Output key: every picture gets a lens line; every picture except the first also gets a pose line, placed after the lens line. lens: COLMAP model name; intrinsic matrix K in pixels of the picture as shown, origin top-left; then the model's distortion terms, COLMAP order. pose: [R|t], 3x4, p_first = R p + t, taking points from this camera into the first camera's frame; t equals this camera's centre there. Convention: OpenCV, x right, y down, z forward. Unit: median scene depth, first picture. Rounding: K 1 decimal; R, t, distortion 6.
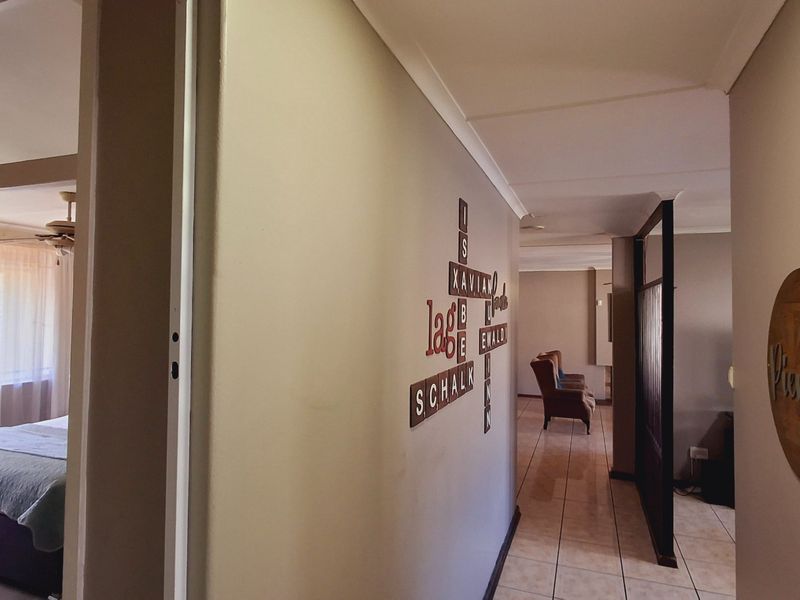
lens RADIAL K [[484.8, 0, 403.9], [0, 484.8, 295.9], [0, 0, 1]] dist [-0.005659, 0.000900]
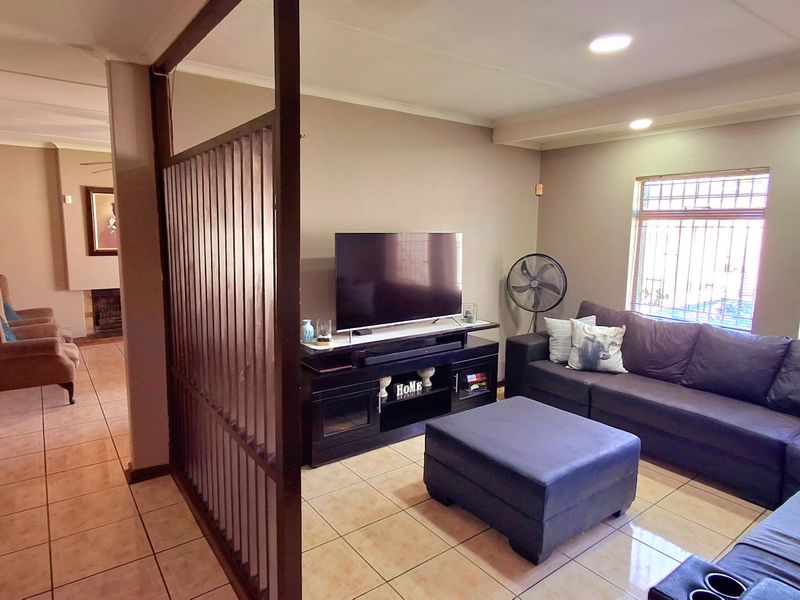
lens RADIAL K [[484.8, 0, 405.6], [0, 484.8, 292.1], [0, 0, 1]] dist [-0.005659, 0.000900]
pose [[0.533009, -0.114788, 0.838287, 0.098635], [-0.036109, 0.986766, 0.158078, 0.025543], [-0.845339, -0.114527, 0.521810, 0.312848]]
